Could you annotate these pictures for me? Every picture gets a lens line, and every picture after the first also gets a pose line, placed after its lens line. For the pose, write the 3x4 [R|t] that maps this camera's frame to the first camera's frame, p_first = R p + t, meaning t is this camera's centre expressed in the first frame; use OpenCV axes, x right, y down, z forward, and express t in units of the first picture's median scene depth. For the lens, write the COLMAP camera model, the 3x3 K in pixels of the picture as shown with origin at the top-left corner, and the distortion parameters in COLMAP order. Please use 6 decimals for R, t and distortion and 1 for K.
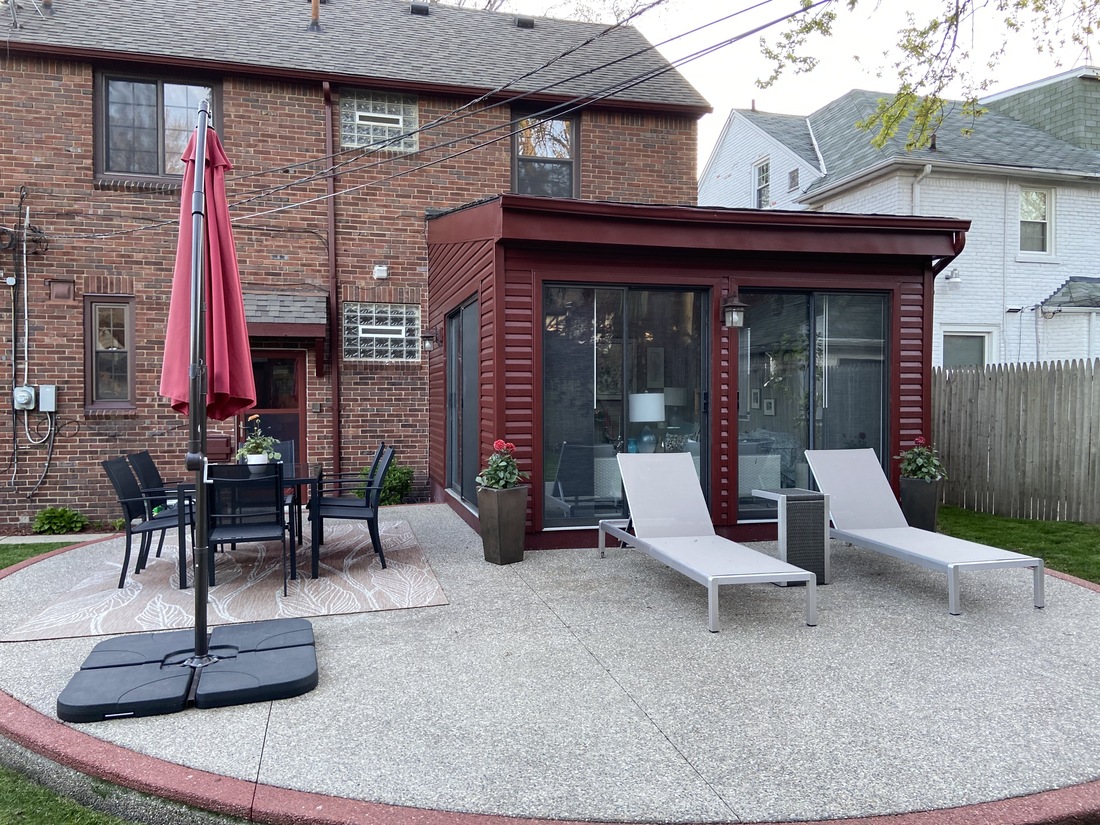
lens RADIAL K [[834.0, 0, 549.5], [0, 834.0, 412.0], [0, 0, 1]] dist [0.102676, -0.119469]
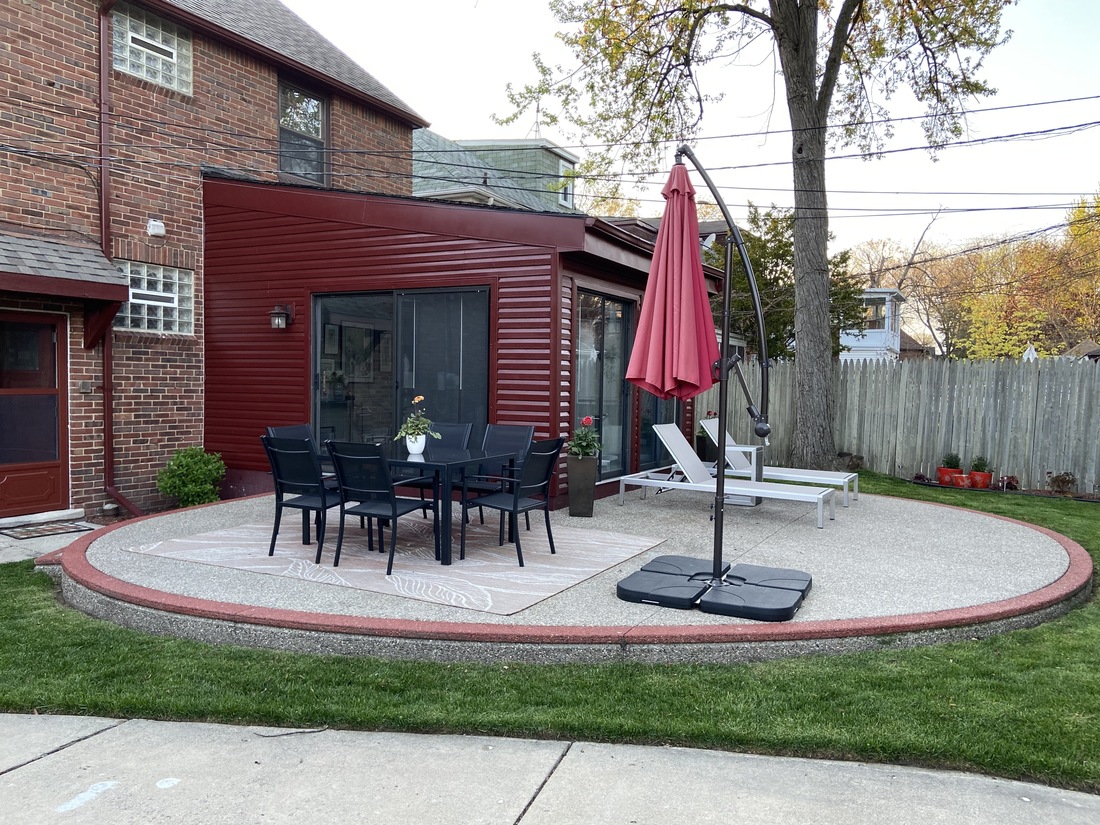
lens RADIAL K [[834.0, 0, 549.9], [0, 834.0, 415.2], [0, 0, 1]] dist [0.102676, -0.119469]
pose [[0.675290, -0.020350, 0.737272, -0.570296], [0.003583, 0.999698, 0.024313, 0.003145], [-0.737544, -0.013777, 0.675159, 0.123699]]
